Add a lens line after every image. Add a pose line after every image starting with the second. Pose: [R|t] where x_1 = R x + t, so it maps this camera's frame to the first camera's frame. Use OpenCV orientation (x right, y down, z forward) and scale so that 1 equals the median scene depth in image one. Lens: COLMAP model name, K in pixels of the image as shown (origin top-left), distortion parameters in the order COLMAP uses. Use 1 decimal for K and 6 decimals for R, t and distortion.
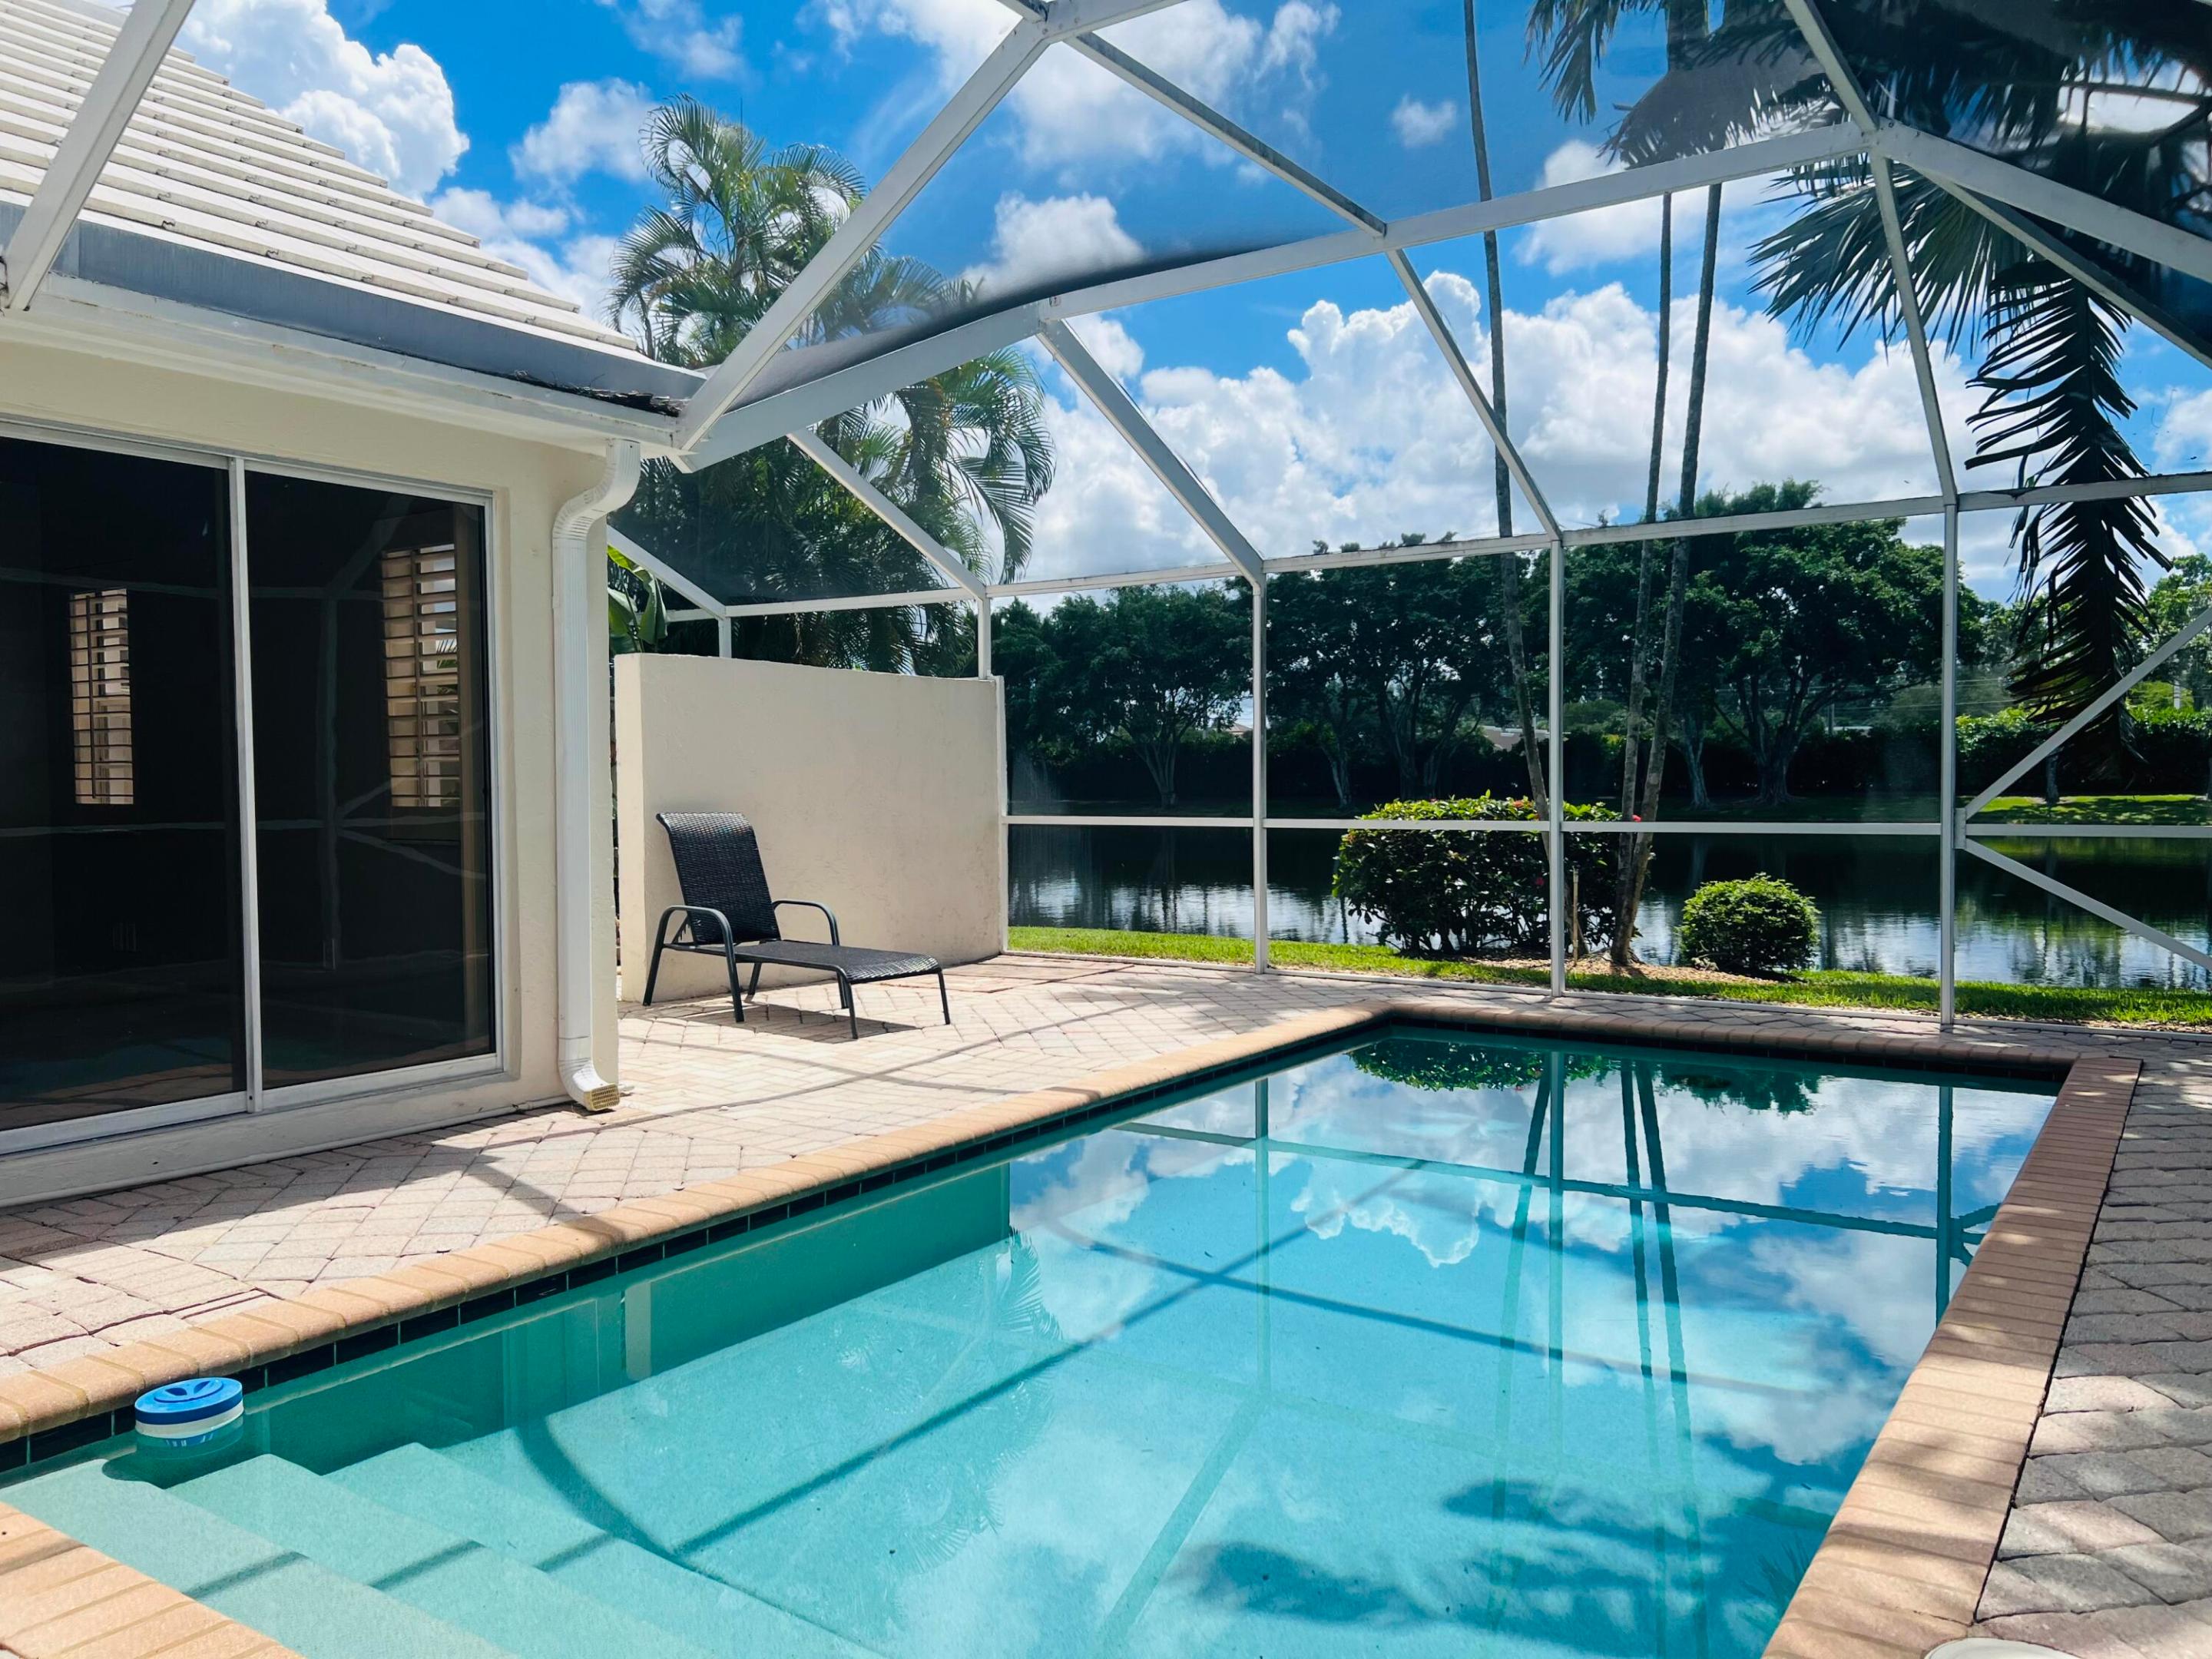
lens RADIAL K [[1659.0, 0, 1111.4], [0, 1659.0, 851.1], [0, 0, 1]] dist [0.030804, -0.026789]
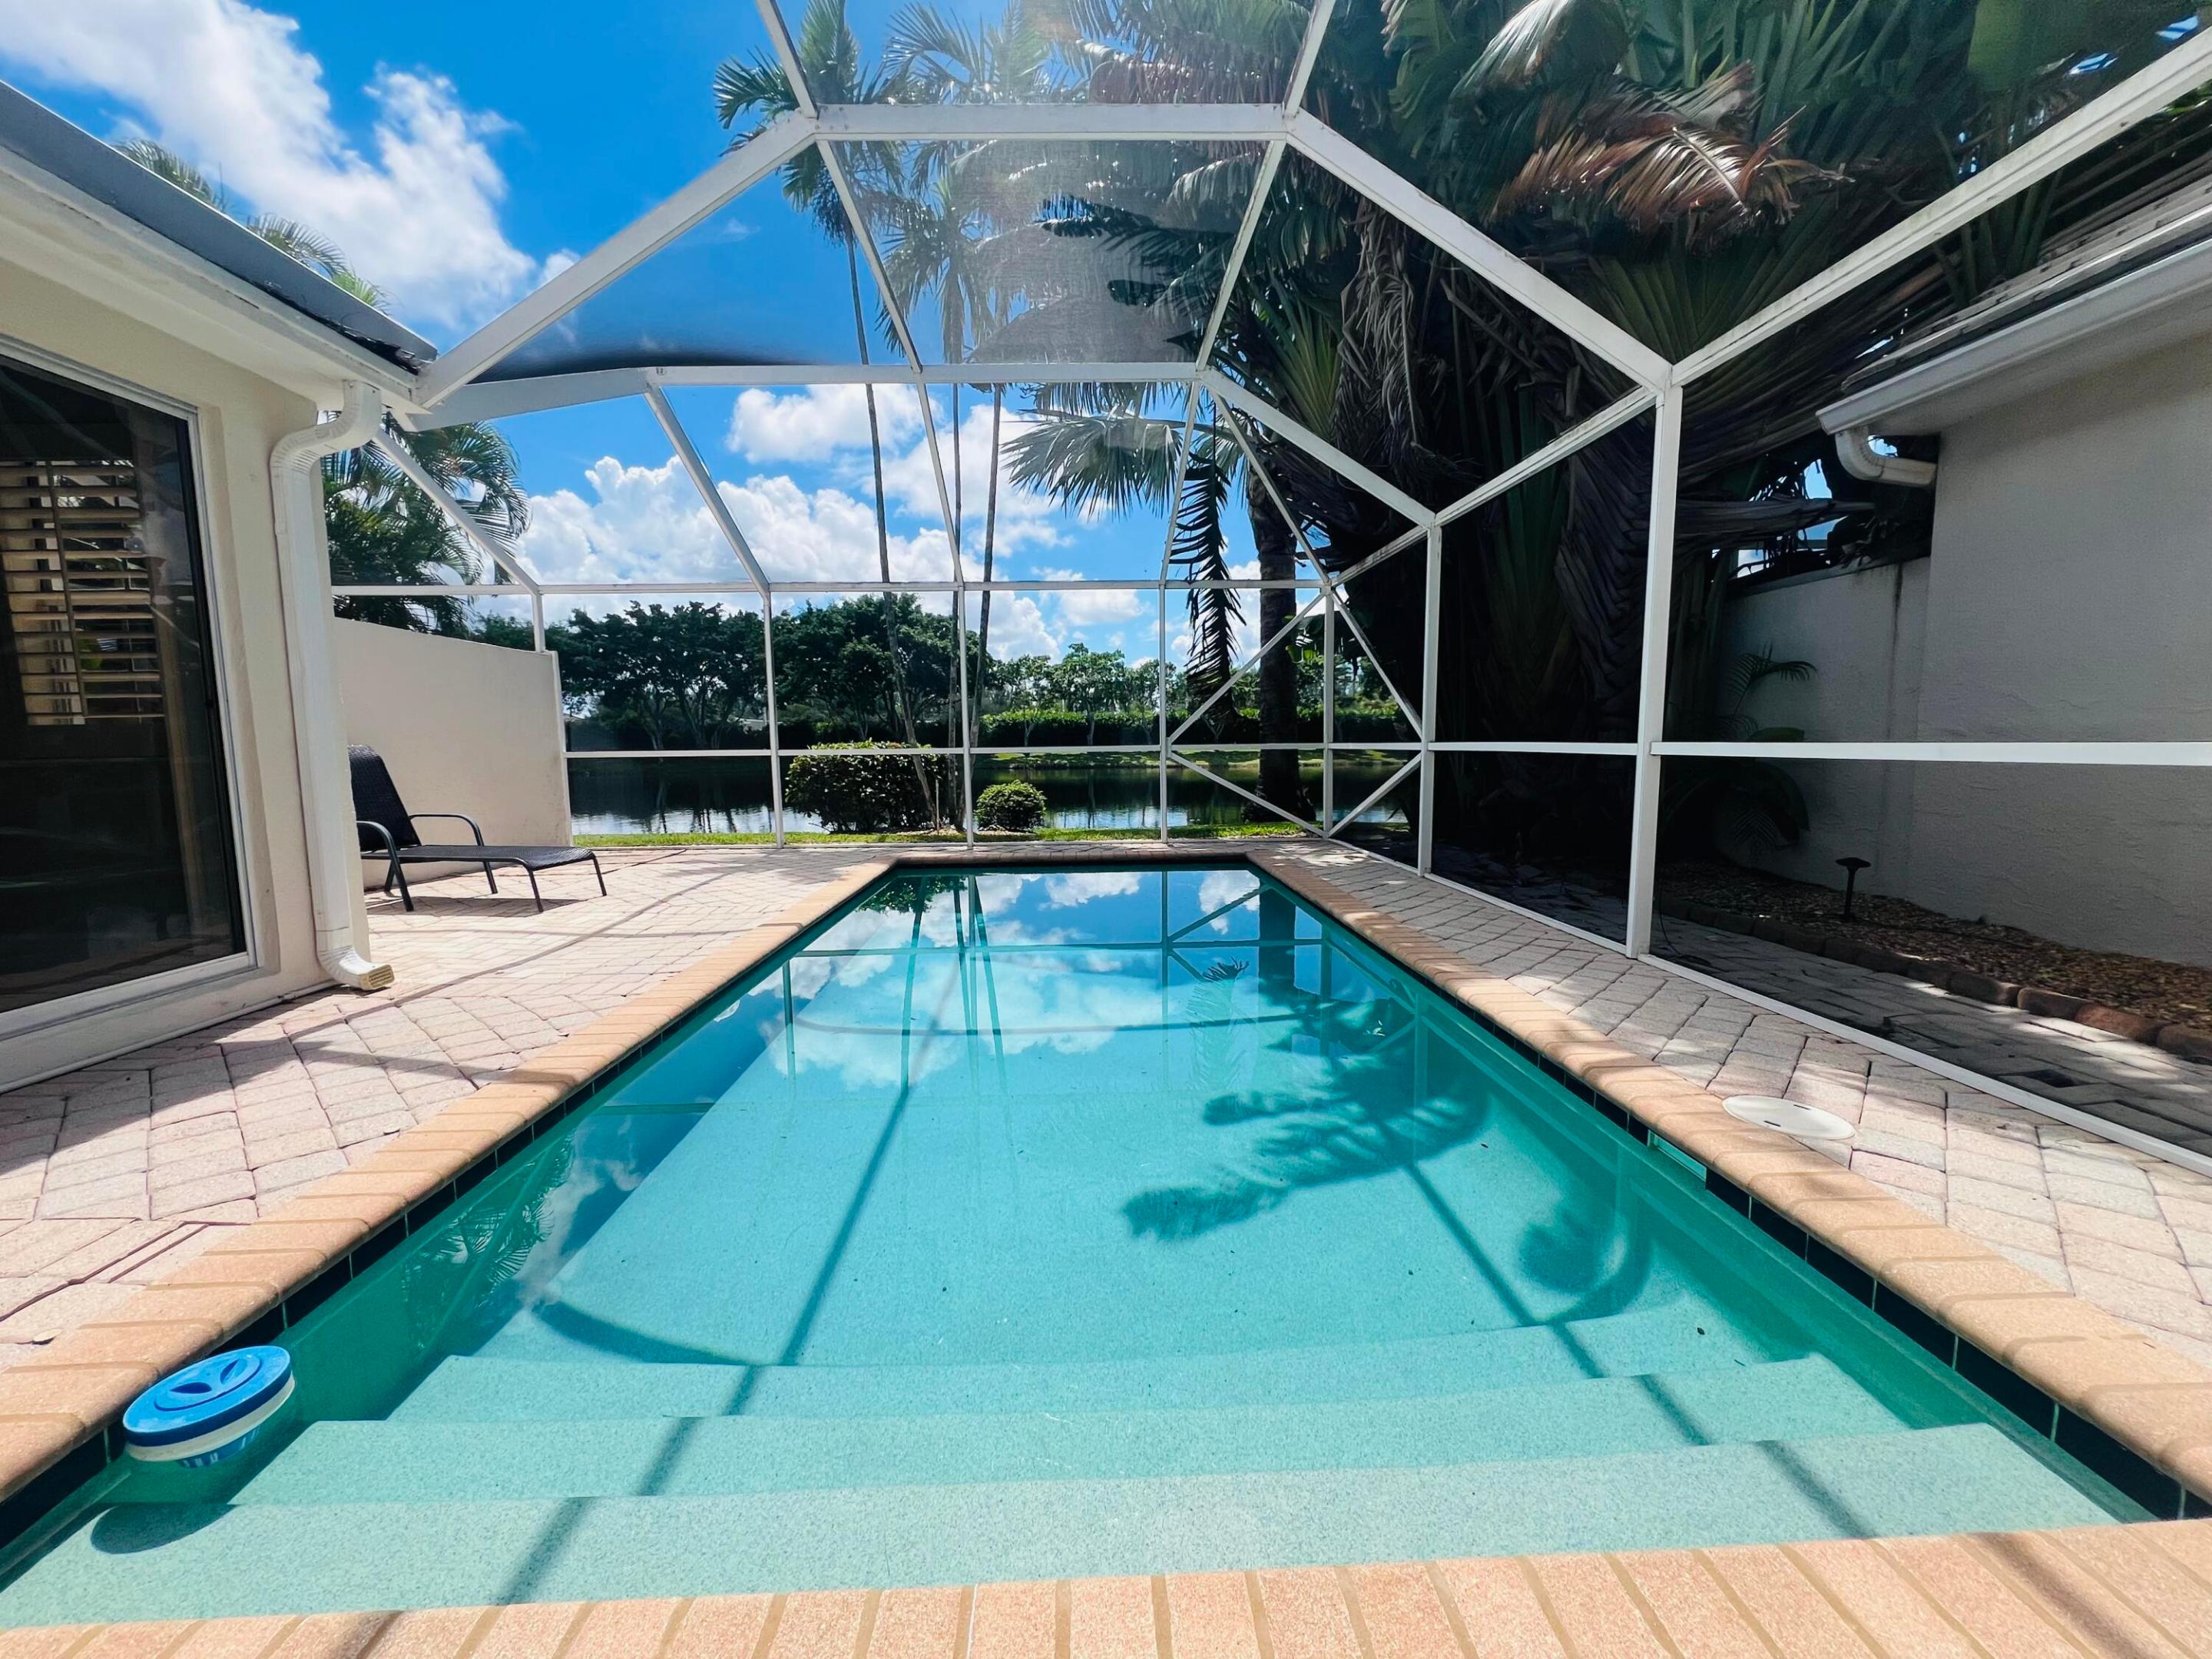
lens RADIAL K [[882.9, 0, 1097.3], [0, 882.9, 832.4], [0, 0, 1]] dist [-0.000914, 0.000557]
pose [[0.811551, -0.061754, 0.581010, -0.174344], [0.032302, 0.997620, 0.060915, 0.019790], [-0.583389, -0.030668, 0.811614, 0.159042]]
